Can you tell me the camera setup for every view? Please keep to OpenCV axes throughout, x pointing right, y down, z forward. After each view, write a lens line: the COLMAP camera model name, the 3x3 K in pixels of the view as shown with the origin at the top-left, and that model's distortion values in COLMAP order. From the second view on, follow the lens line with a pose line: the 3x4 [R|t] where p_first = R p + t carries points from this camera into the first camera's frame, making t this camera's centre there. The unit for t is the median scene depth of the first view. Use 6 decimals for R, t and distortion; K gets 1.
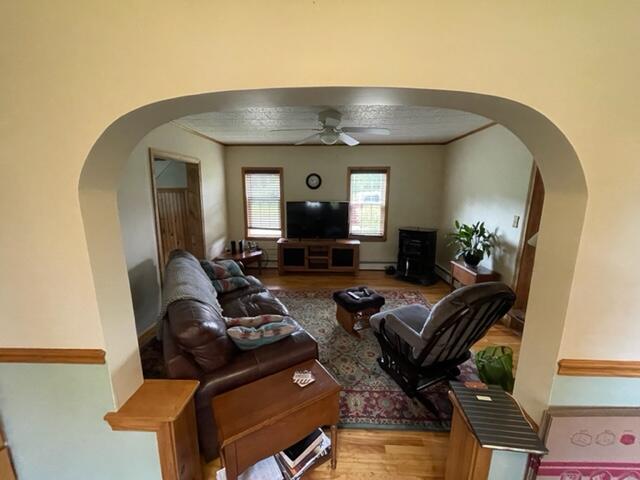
lens RADIAL K [[259.2, 0, 319.1], [0, 259.2, 240.5], [0, 0, 1]] dist [0.002136, 0.001001]
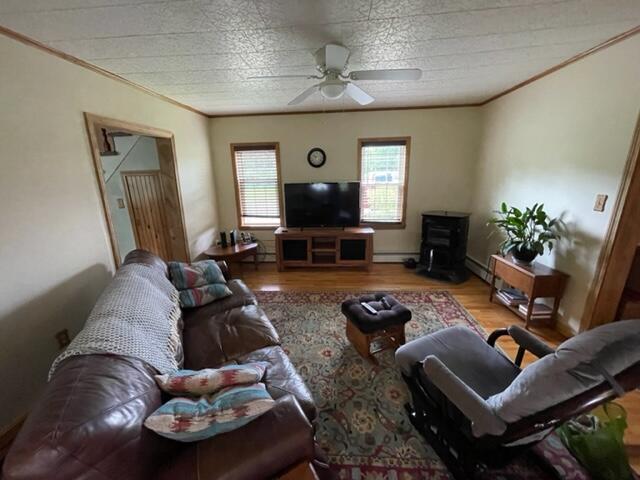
lens RADIAL K [[259.2, 0, 319.4], [0, 259.2, 241.5], [0, 0, 1]] dist [0.002136, 0.001001]
pose [[0.999180, -0.017865, -0.036328, 0.017385], [0.020364, 0.997366, 0.069618, -0.026779], [0.034988, -0.070301, 0.996912, 0.215447]]
